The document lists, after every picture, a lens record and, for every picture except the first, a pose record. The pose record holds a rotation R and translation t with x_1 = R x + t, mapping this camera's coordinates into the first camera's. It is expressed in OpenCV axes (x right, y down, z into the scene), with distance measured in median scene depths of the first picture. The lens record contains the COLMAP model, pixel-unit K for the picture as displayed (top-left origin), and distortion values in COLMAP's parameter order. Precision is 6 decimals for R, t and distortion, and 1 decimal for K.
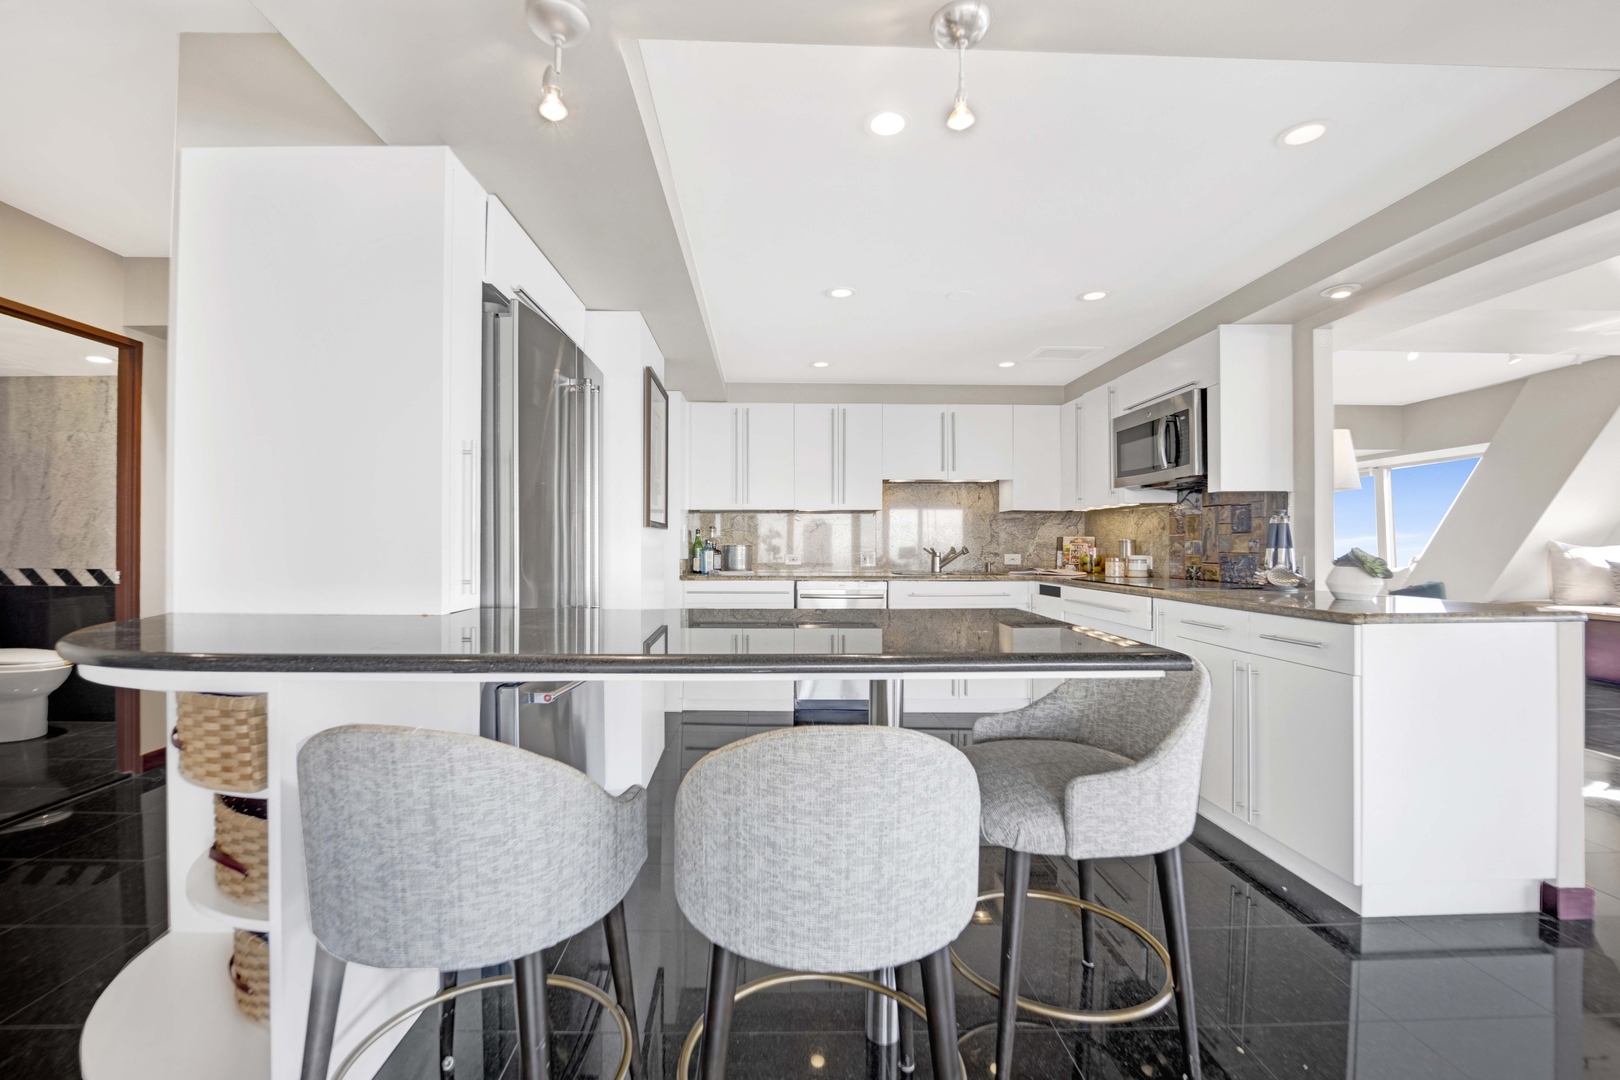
lens RADIAL K [[669.6, 0, 790.9], [0, 669.6, 534.9], [0, 0, 1]] dist [-0.021401, -0.000001]
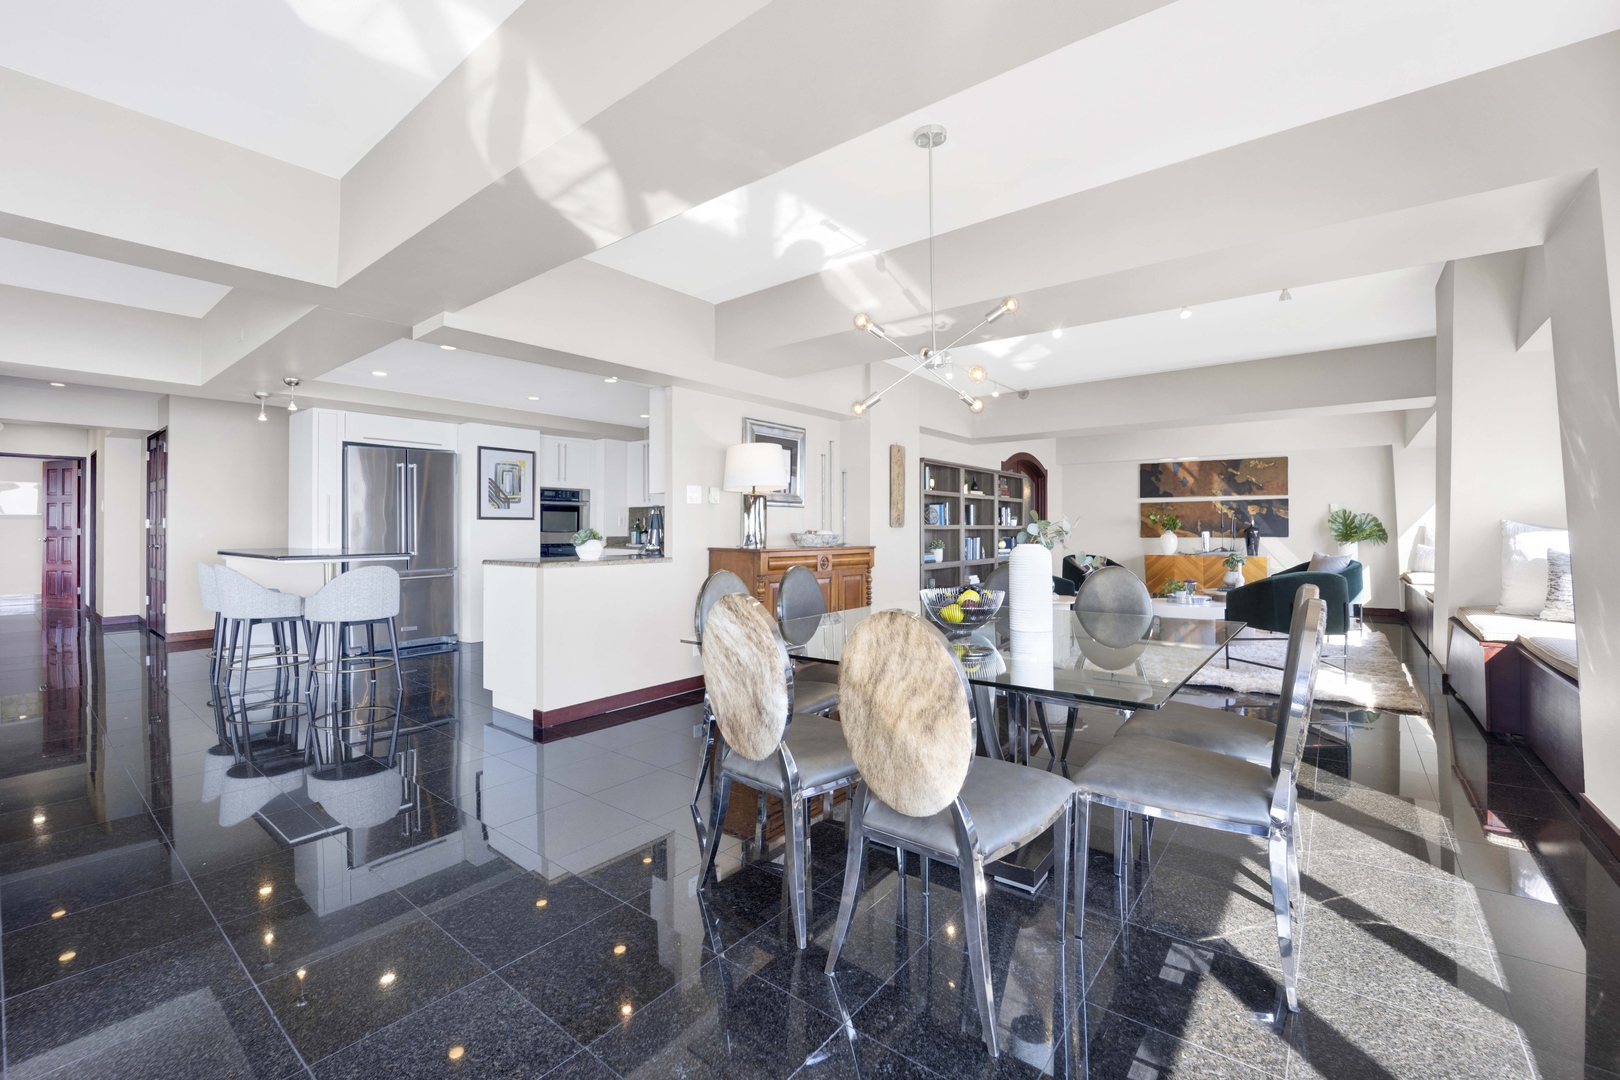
lens RADIAL K [[669.6, 0, 823.2], [0, 669.6, 521.4], [0, 0, 1]] dist [-0.021401, -0.000001]
pose [[0.774670, -0.008971, -0.632302, 1.275147], [0.011130, 0.999938, -0.000551, 0.004869], [0.632268, -0.006611, 0.774722, 0.014928]]
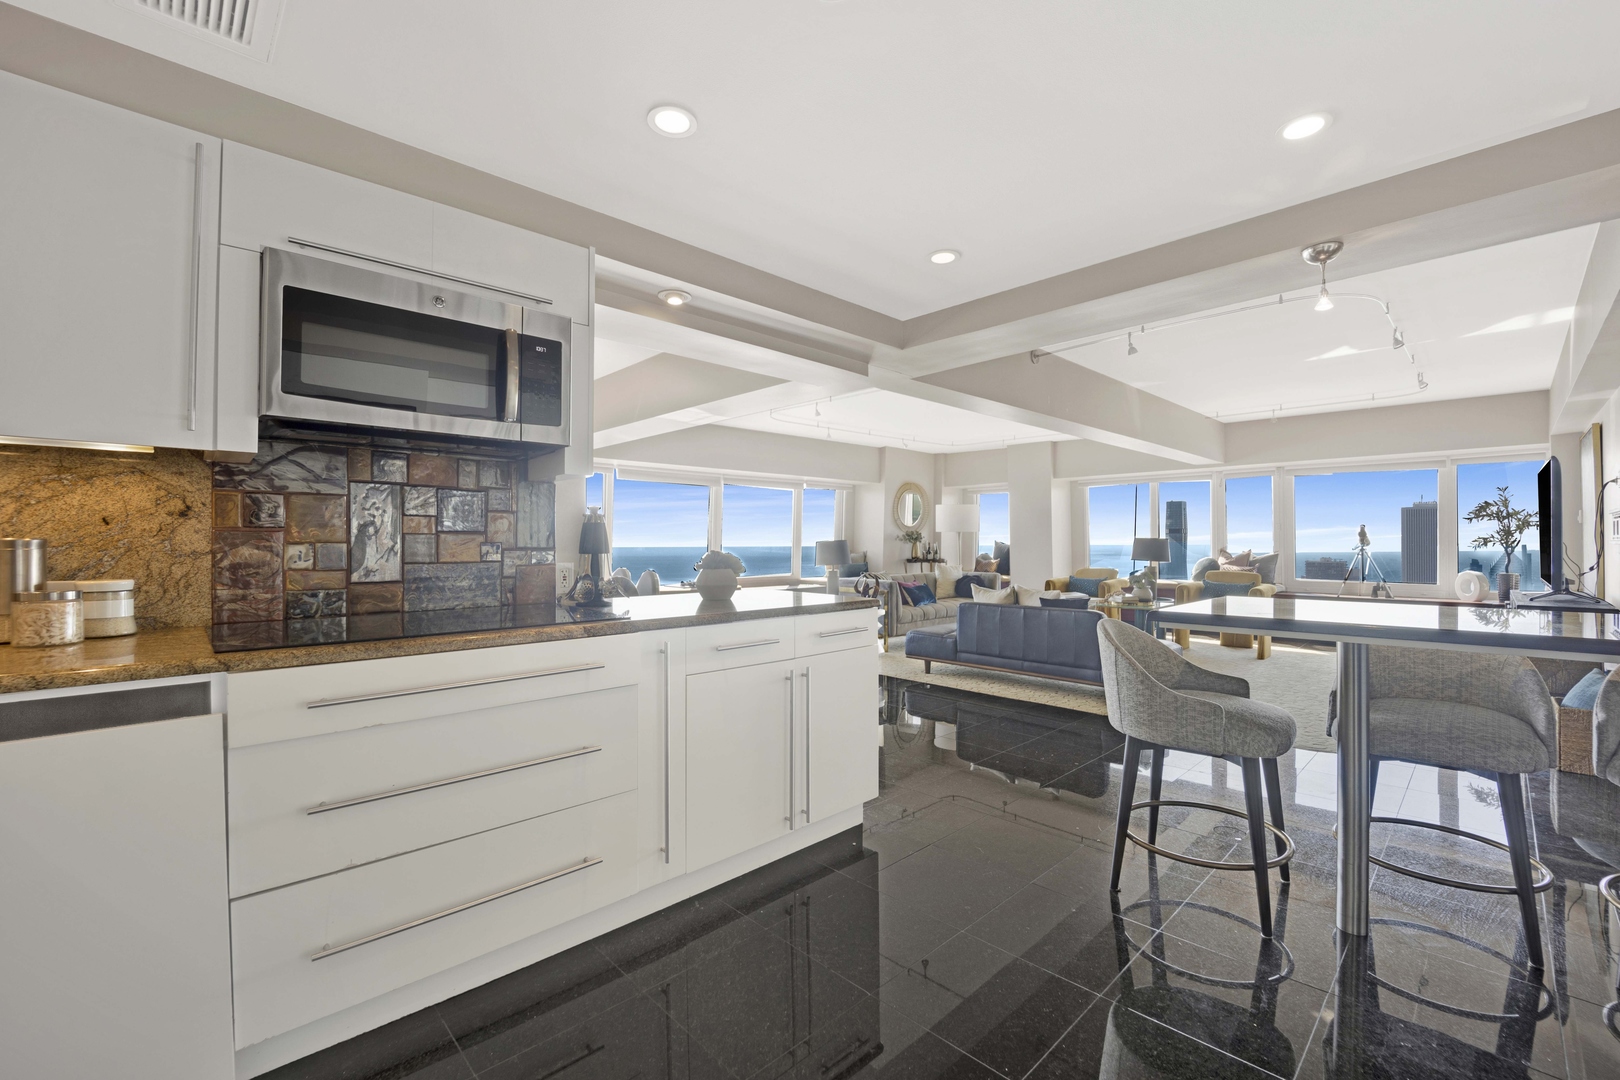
lens RADIAL K [[669.6, 0, 803.8], [0, 669.6, 534.2], [0, 0, 1]] dist [-0.021401, -0.000001]
pose [[-0.673346, 0.007868, 0.739285, -0.030383], [-0.010647, 0.999736, -0.020338, 0.007130], [-0.739251, -0.021566, -0.673085, 0.893475]]
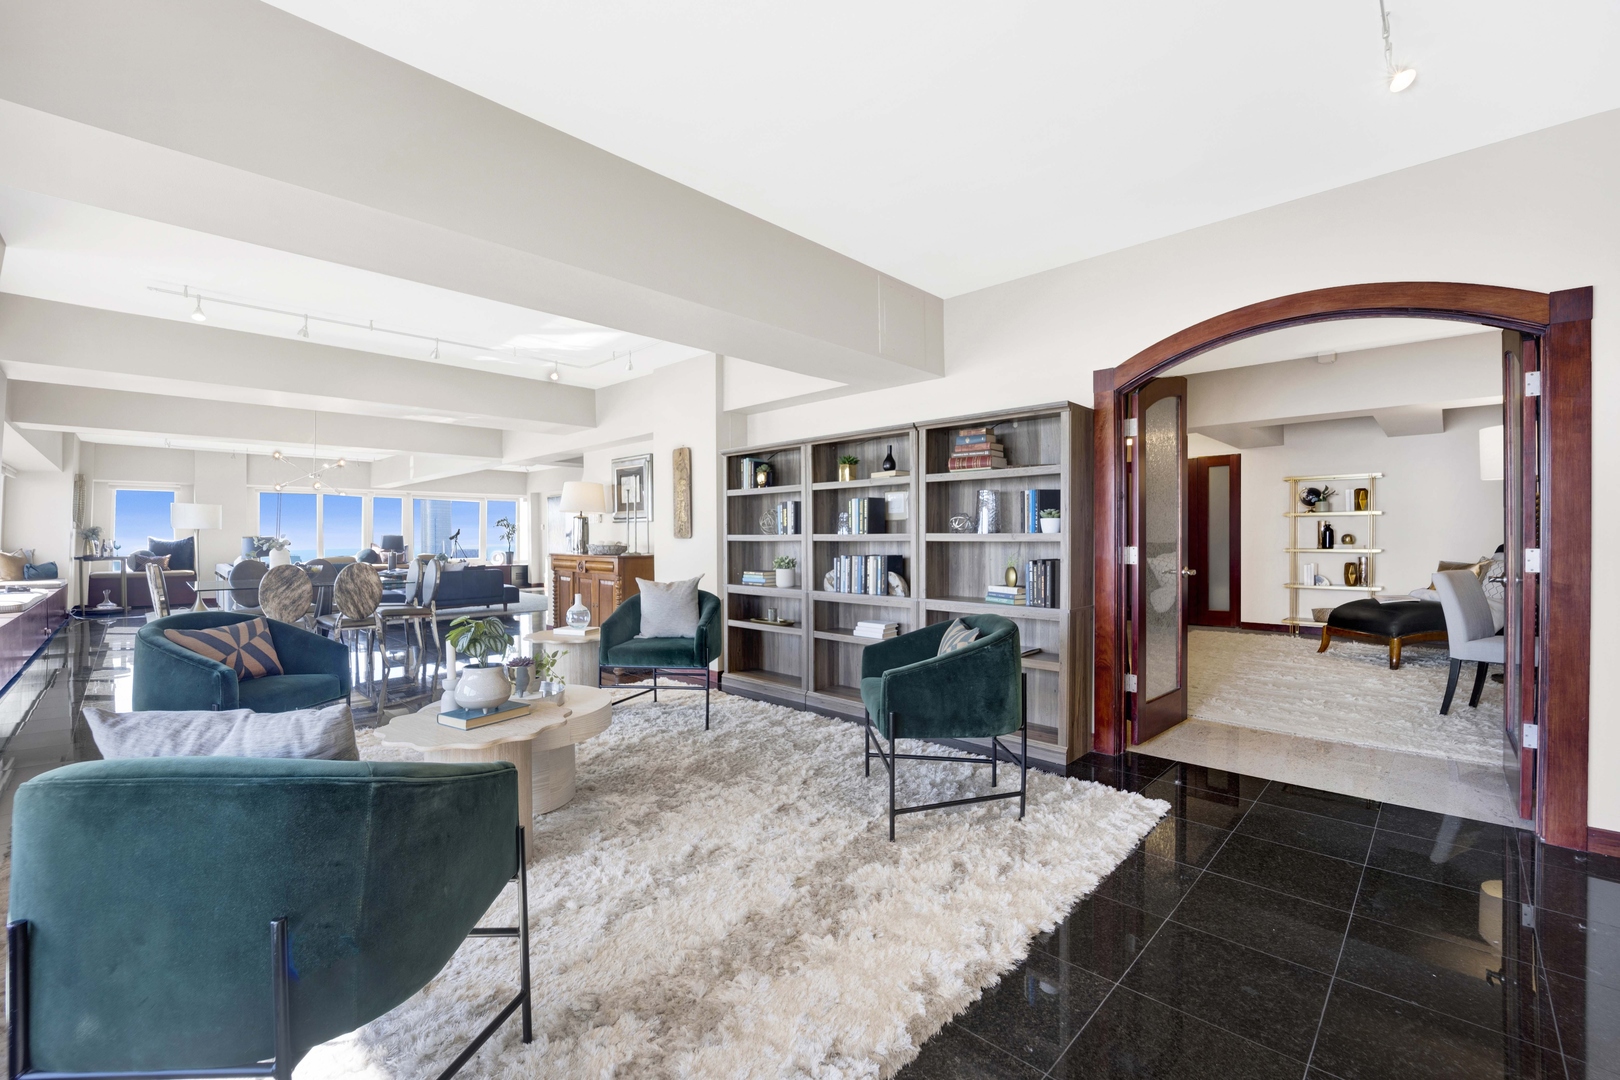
lens RADIAL K [[669.6, 0, 812.9], [0, 669.6, 542.5], [0, 0, 1]] dist [-0.021401, -0.000001]
pose [[-0.704961, 0.007430, -0.709207, 1.253053], [0.013371, 0.999907, -0.002815, 0.031214], [0.709120, -0.011468, -0.704995, 2.140937]]
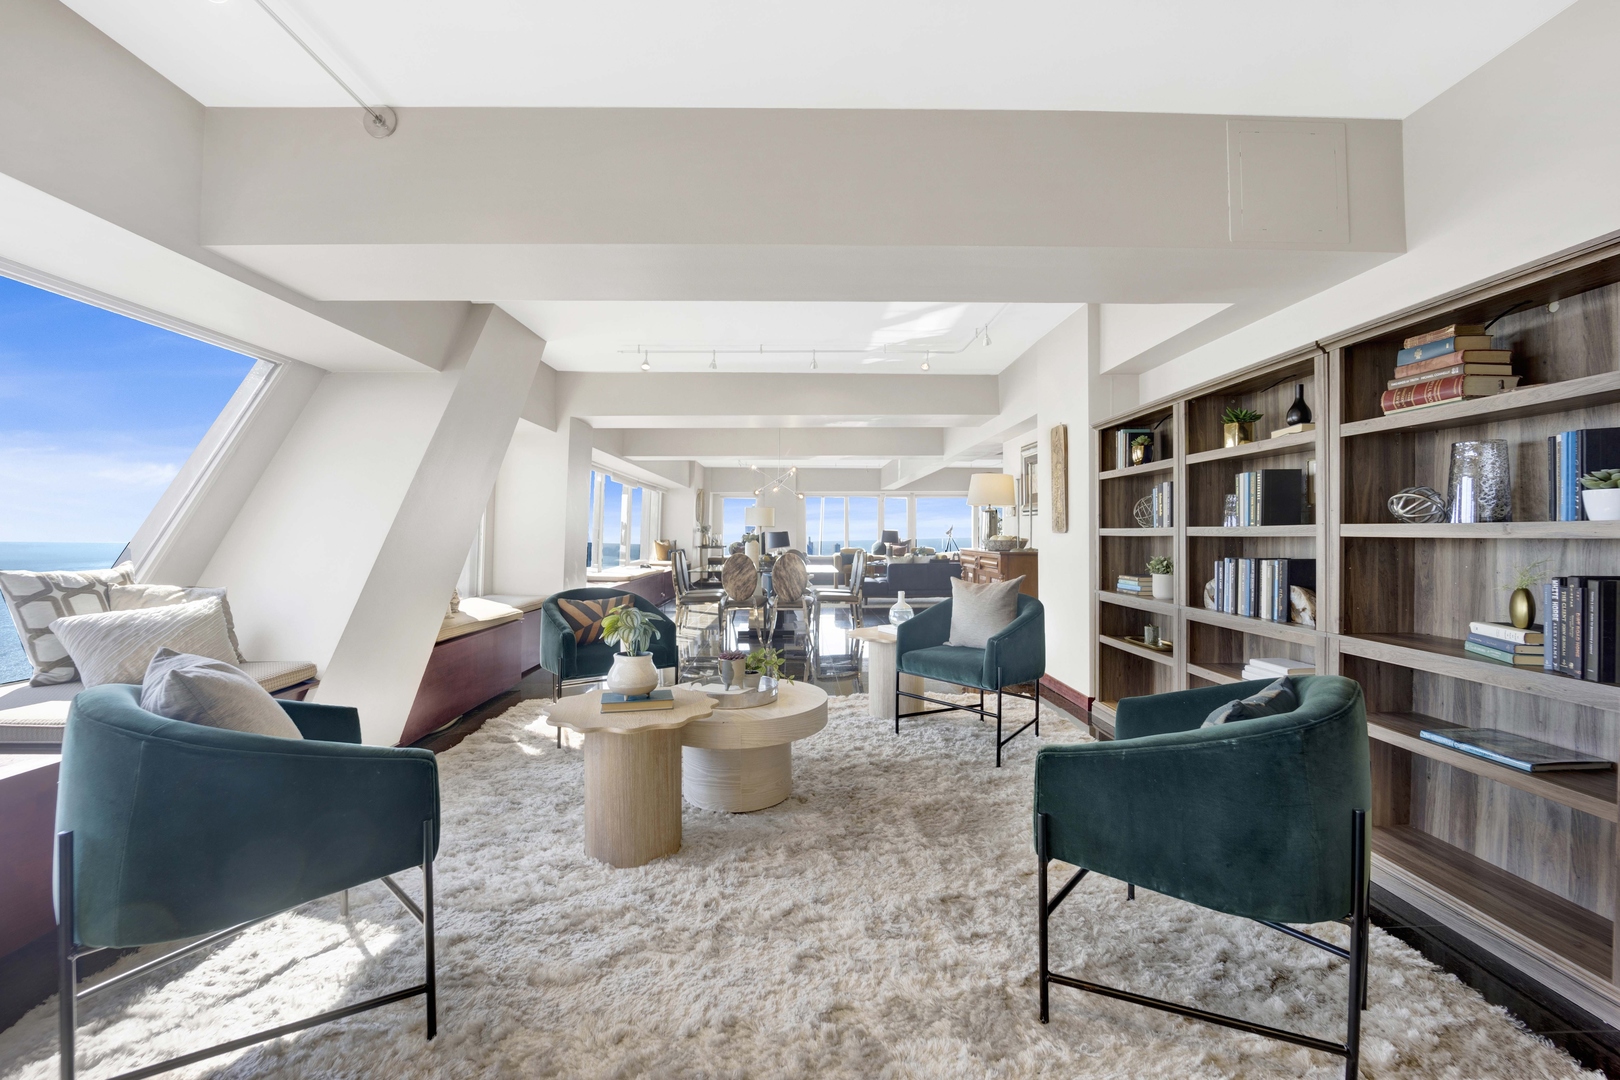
lens RADIAL K [[669.6, 0, 808.7], [0, 669.6, 535.0], [0, 0, 1]] dist [-0.021401, -0.000001]
pose [[-0.999990, 0.002714, -0.003487, 0.942422], [0.002758, 0.999919, -0.012465, 0.032704], [0.003453, -0.012475, -0.999916, 2.137169]]
